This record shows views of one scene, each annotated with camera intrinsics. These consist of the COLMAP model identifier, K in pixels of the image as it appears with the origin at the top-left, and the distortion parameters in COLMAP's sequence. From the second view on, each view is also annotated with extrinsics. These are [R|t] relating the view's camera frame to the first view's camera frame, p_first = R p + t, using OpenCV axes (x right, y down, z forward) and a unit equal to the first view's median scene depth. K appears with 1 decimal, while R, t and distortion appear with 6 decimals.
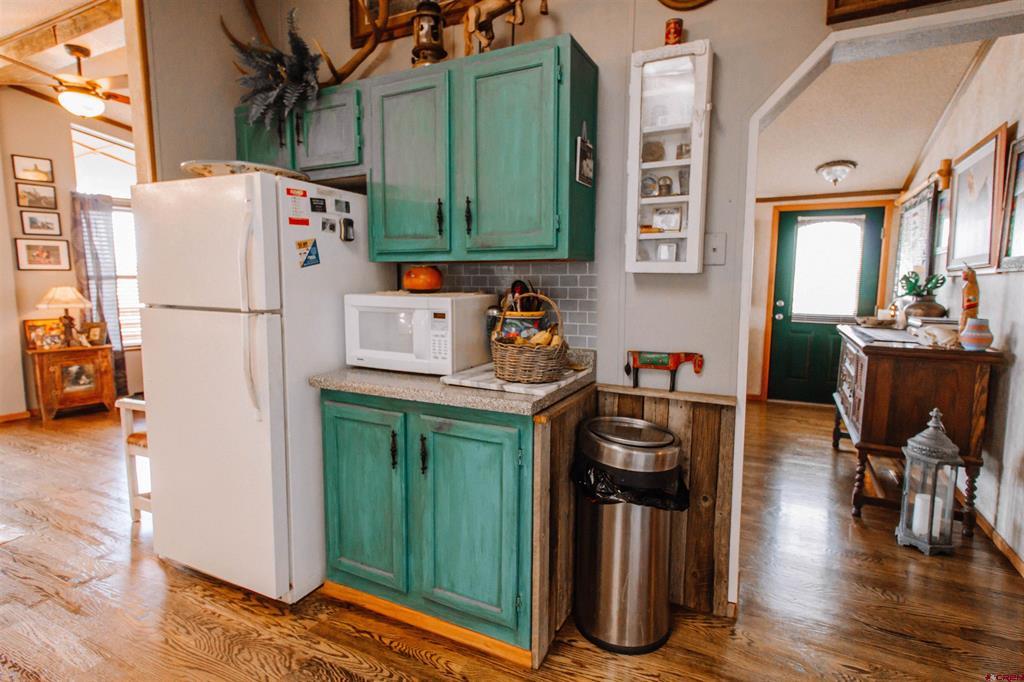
lens RADIAL K [[530.5, 0, 512.0], [0, 530.5, 341.0], [0, 0, 1]] dist [-0.001141, -0.000079]
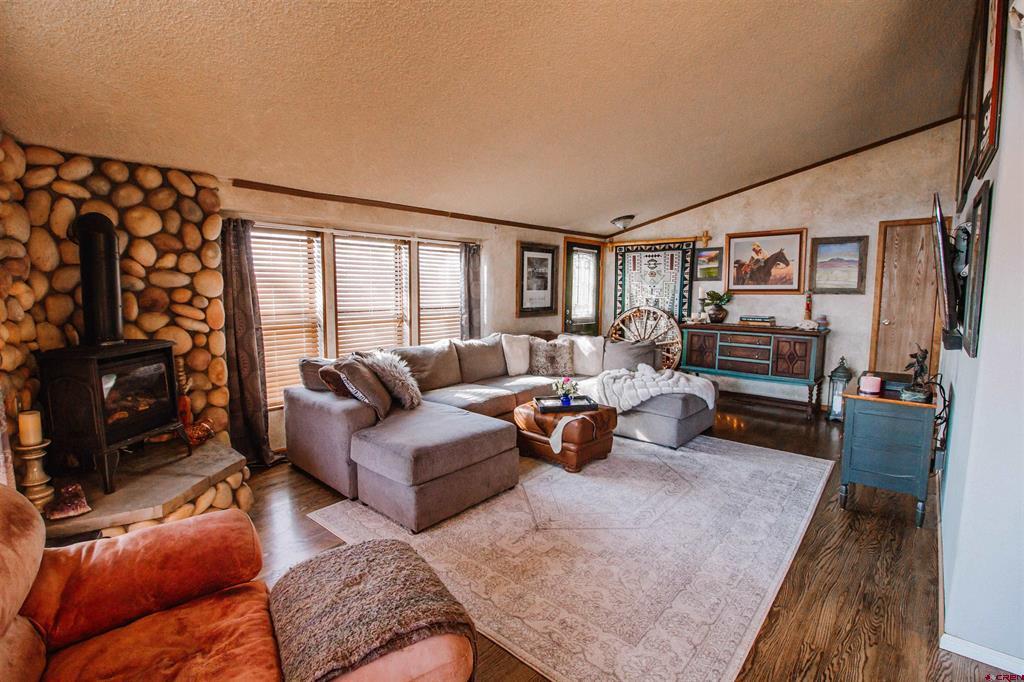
lens RADIAL K [[476.0, 0, 504.1], [0, 476.0, 338.1], [0, 0, 1]] dist [-0.004064, -0.012879]
pose [[0.251381, -0.107574, 0.961892, -0.722135], [0.113393, 0.990234, 0.081109, -0.128447], [-0.961223, 0.088683, 0.261124, 0.915498]]
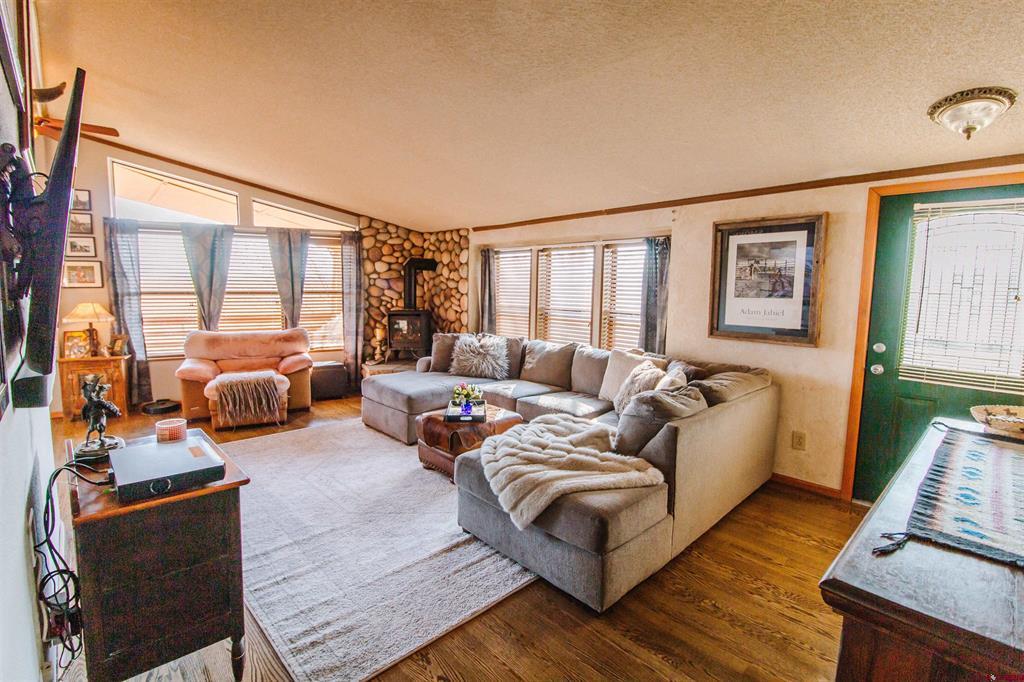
lens RADIAL K [[476.0, 0, 504.1], [0, 476.0, 338.1], [0, 0, 1]] dist [-0.004064, -0.012879]
pose [[0.936367, 0.042915, -0.348389, 0.313929], [-0.047128, 0.998882, -0.003620, -0.064234], [0.347844, 0.019809, 0.937343, 0.369051]]
